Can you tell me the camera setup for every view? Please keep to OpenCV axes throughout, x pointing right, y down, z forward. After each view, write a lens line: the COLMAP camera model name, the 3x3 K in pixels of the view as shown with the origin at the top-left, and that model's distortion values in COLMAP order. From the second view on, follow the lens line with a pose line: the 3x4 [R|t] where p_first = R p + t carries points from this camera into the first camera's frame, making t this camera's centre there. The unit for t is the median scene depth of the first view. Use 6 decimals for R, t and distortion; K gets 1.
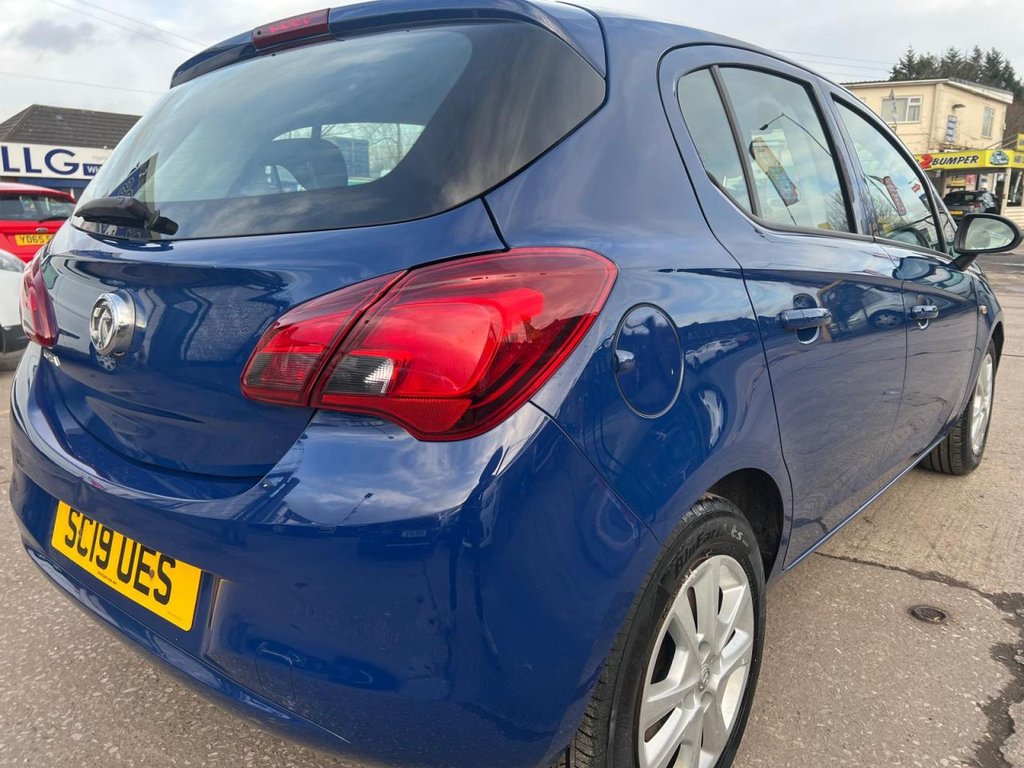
lens RADIAL K [[791.3, 0, 512.0], [0, 791.3, 384.0], [0, 0, 1]] dist [0.078917, -0.102596]
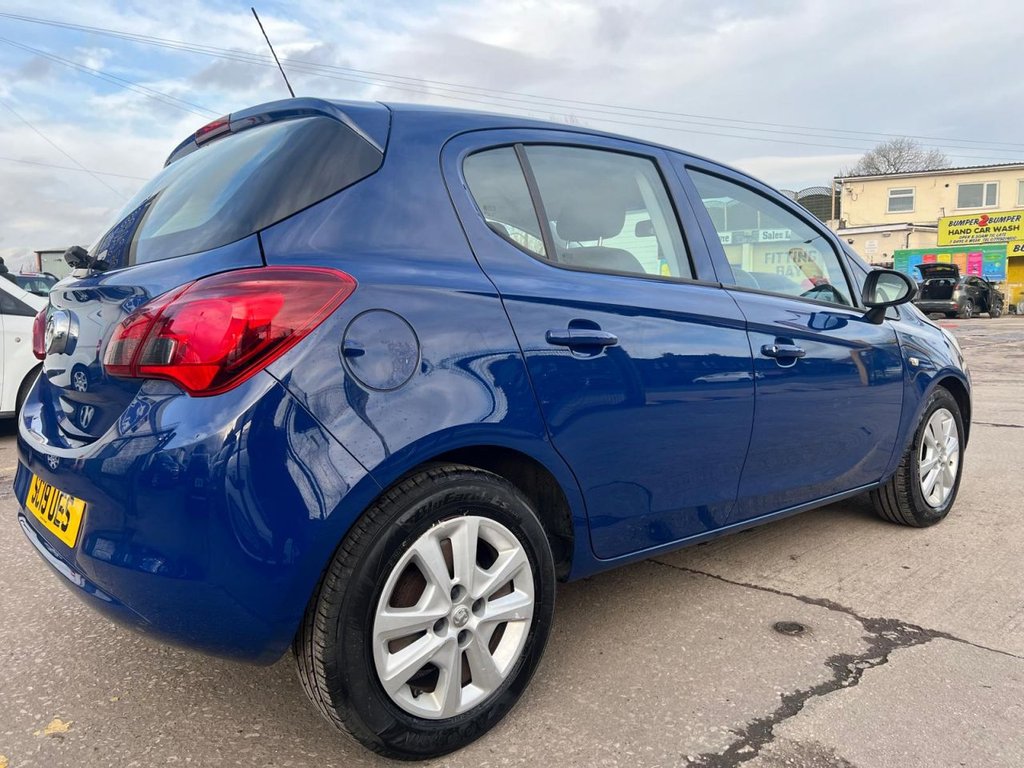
lens RADIAL K [[791.3, 0, 512.0], [0, 791.3, 384.0], [0, 0, 1]] dist [0.078917, -0.102596]
pose [[0.985801, 0.009543, -0.167645, 0.440616], [-0.028571, 0.993358, -0.111457, 0.122960], [0.165468, 0.114665, 0.979527, -0.201866]]
